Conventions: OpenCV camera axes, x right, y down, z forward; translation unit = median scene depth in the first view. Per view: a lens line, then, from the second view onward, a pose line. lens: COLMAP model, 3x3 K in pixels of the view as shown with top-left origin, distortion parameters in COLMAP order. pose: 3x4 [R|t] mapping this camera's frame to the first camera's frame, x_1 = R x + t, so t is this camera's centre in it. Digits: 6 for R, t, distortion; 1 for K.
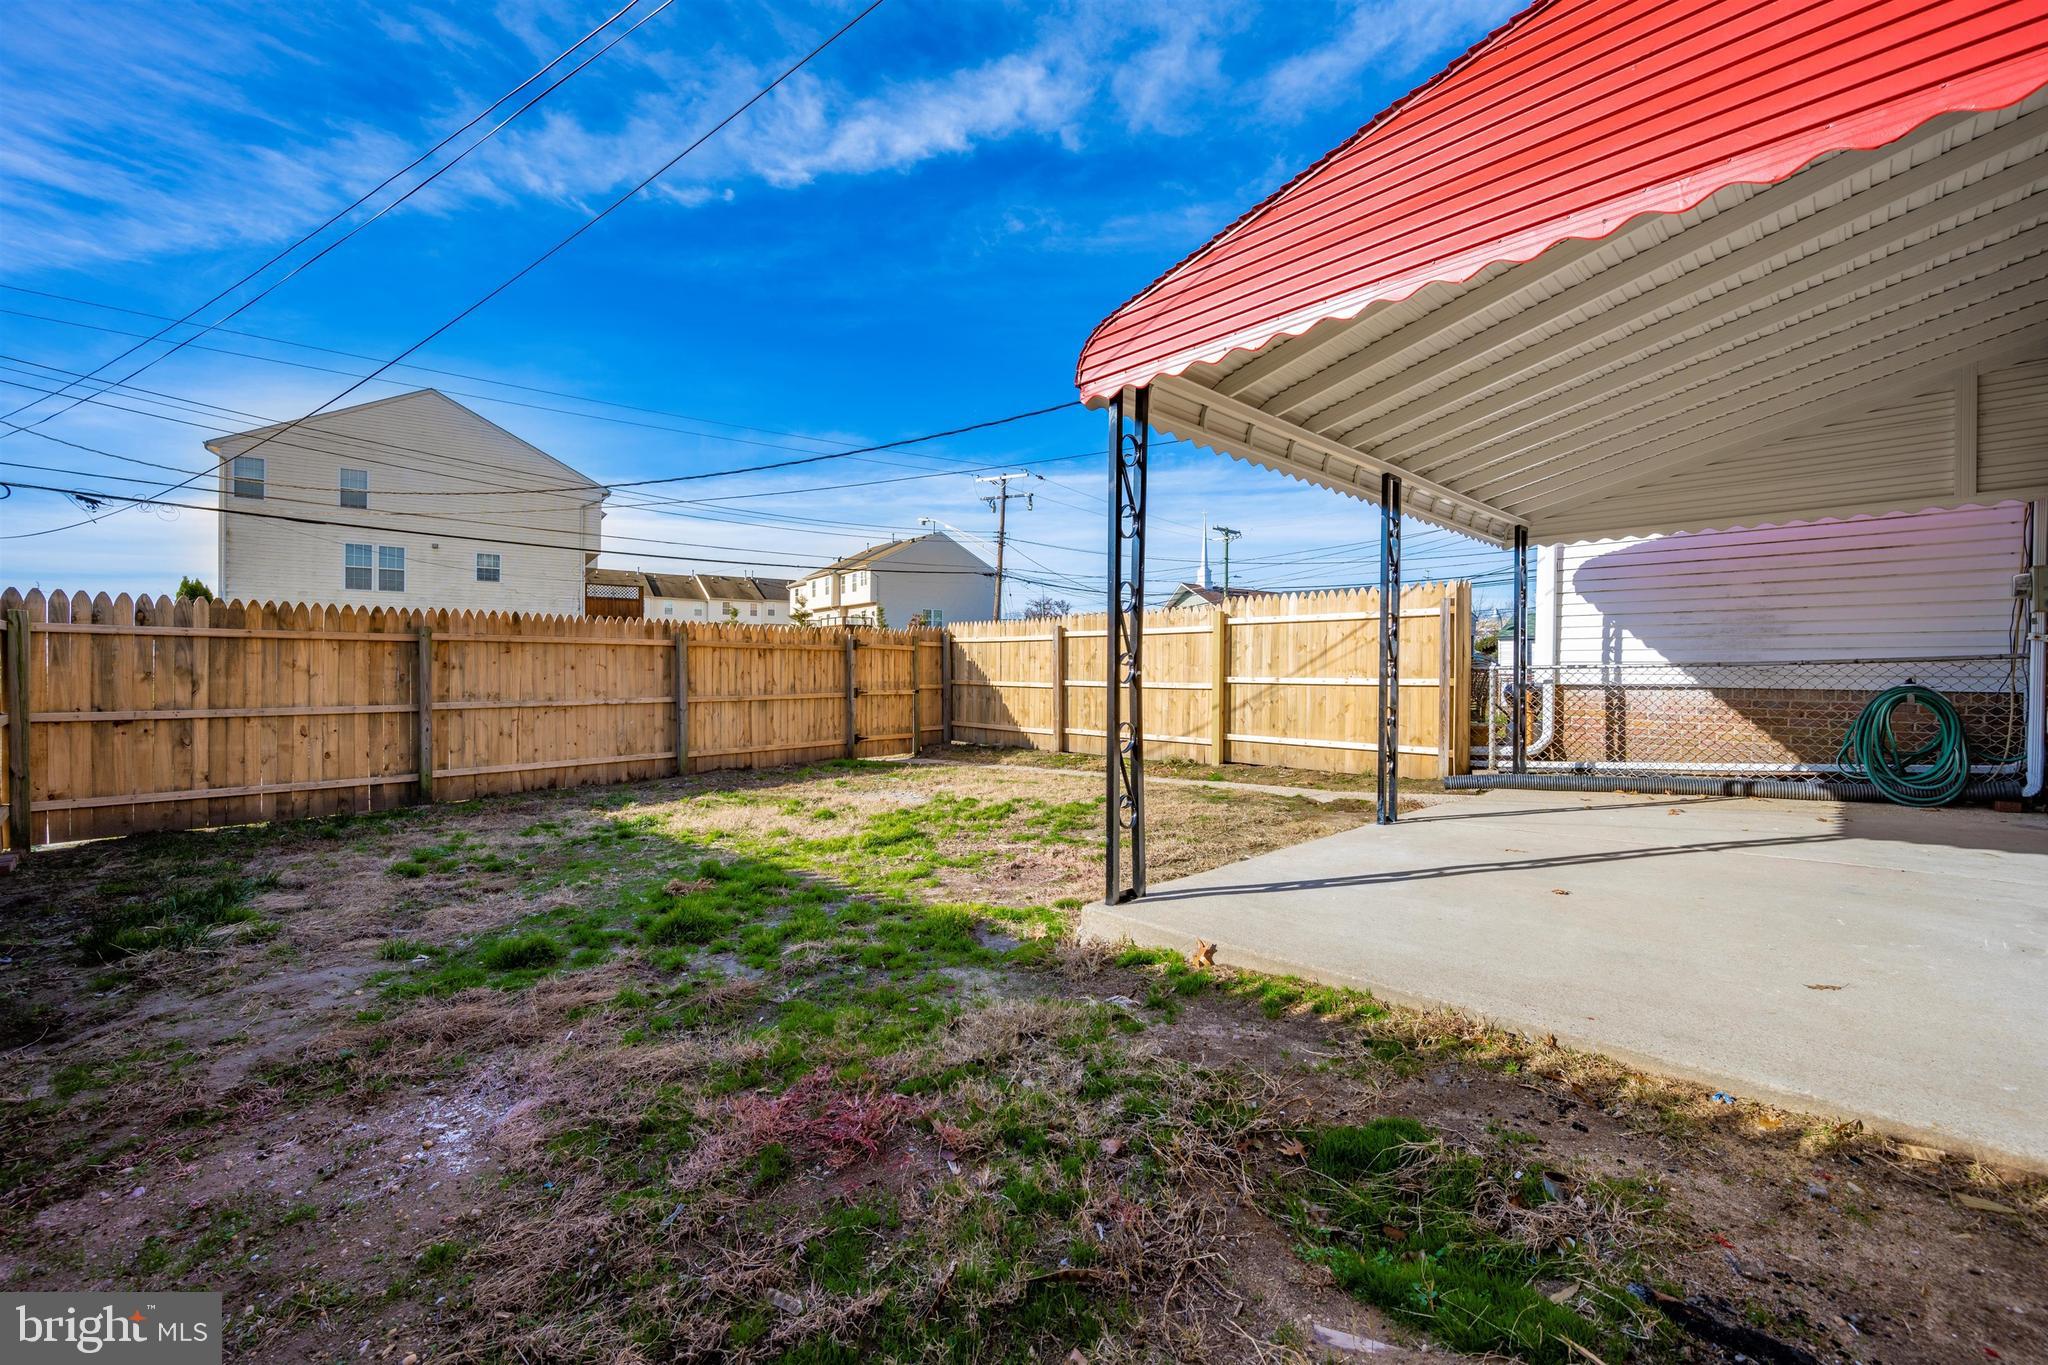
lens RADIAL K [[825.3, 0, 1018.1], [0, 825.3, 674.5], [0, 0, 1]] dist [-0.001990, 0.000033]
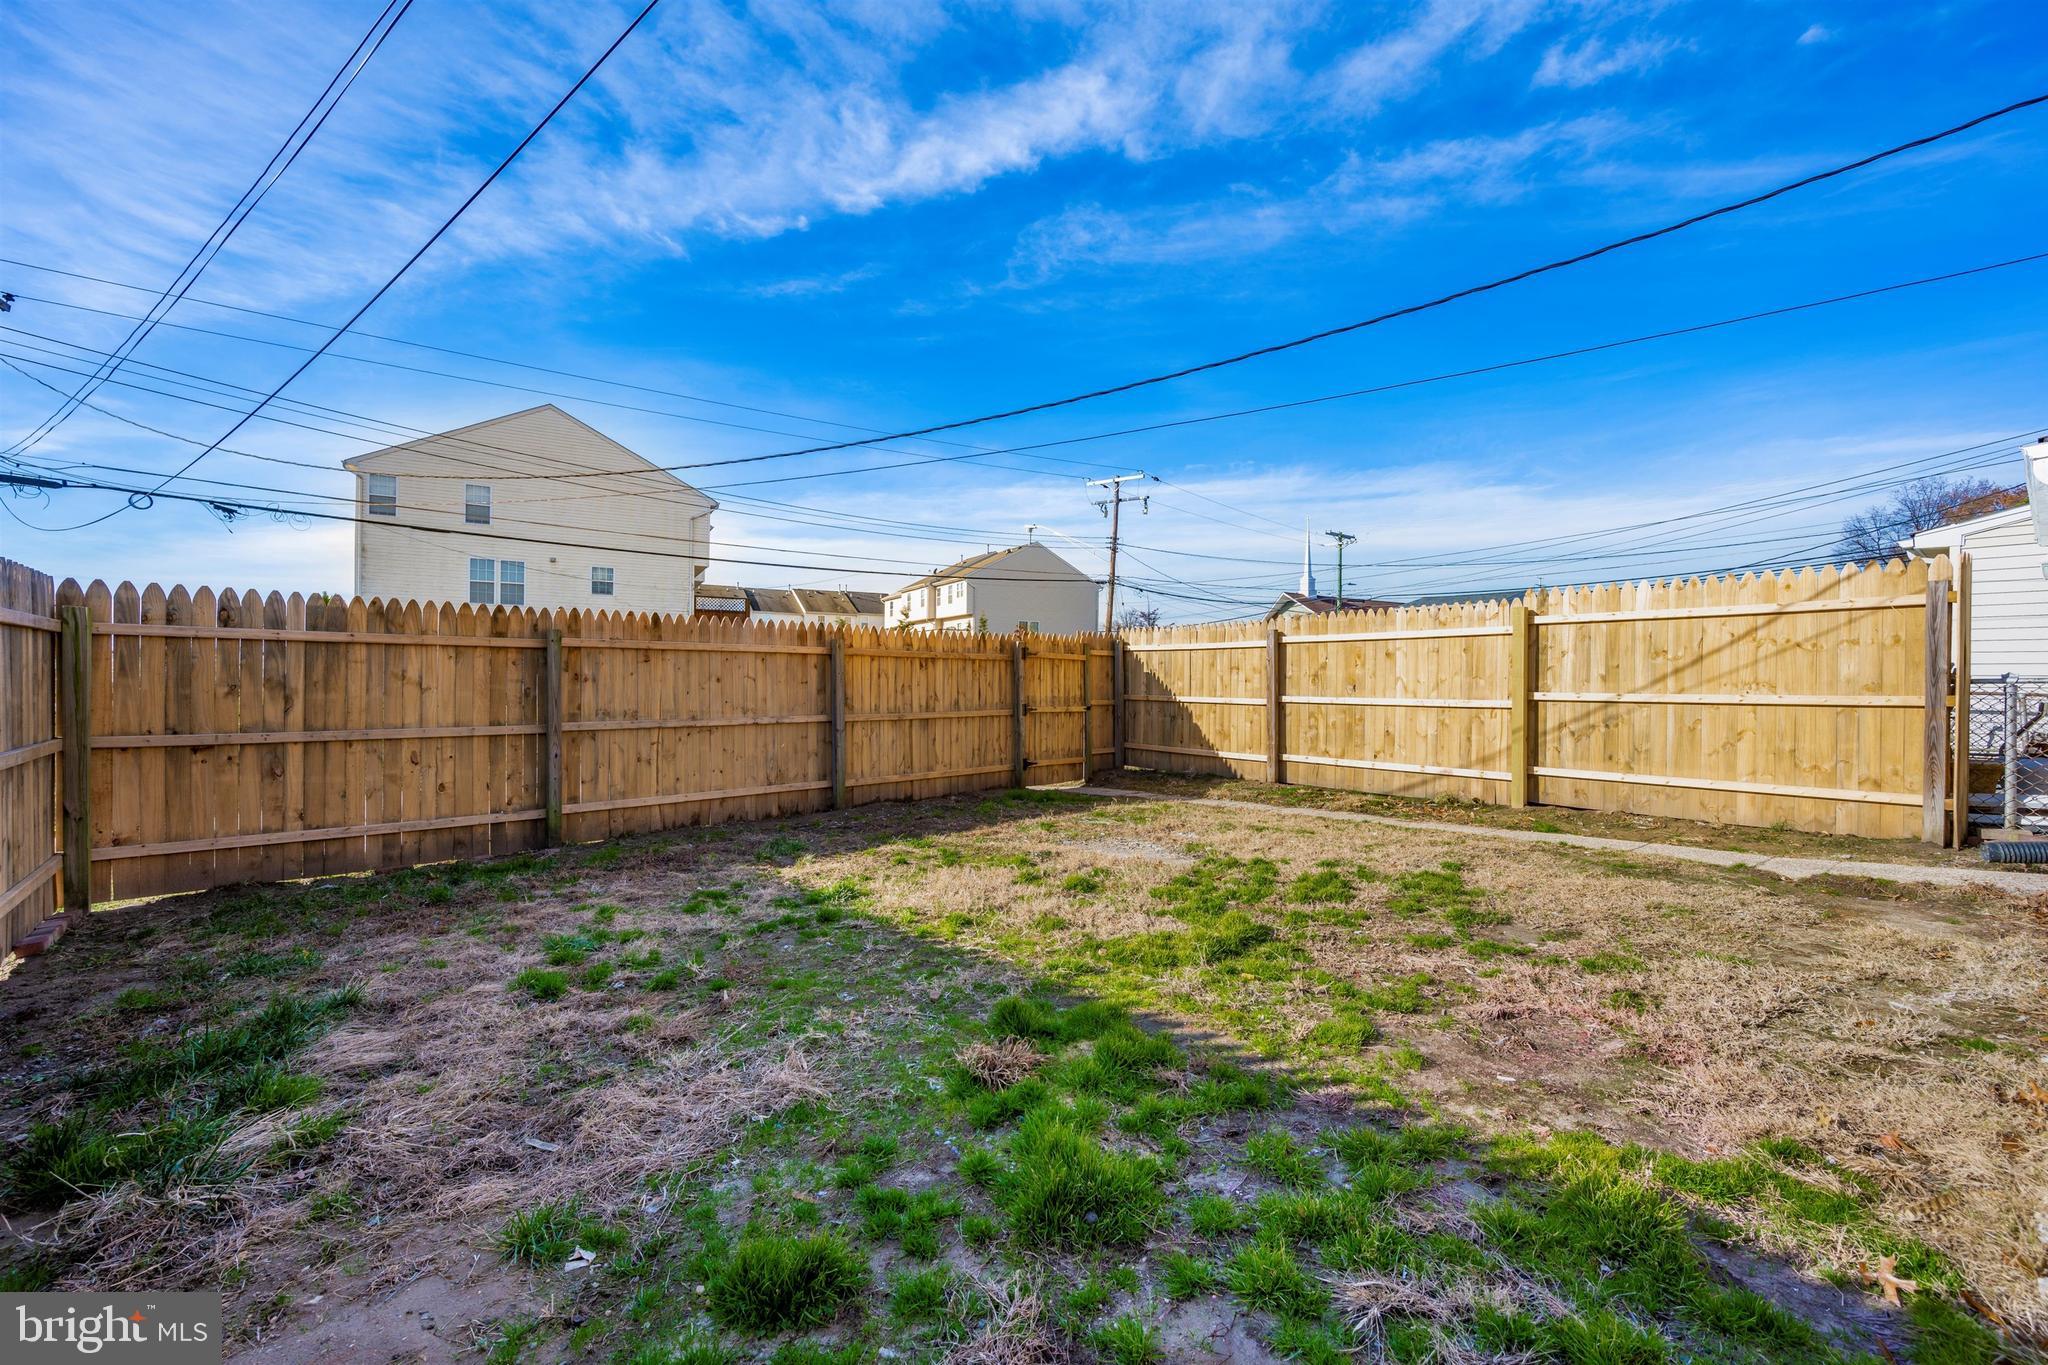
lens RADIAL K [[821.5, 0, 1015.1], [0, 821.5, 683.4], [0, 0, 1]] dist [-0.001199, -0.000213]
pose [[0.995065, 0.000676, -0.099221, -0.164024], [-0.001176, 0.999987, -0.004989, -0.001180], [0.099216, 0.005081, 0.995053, 0.210088]]
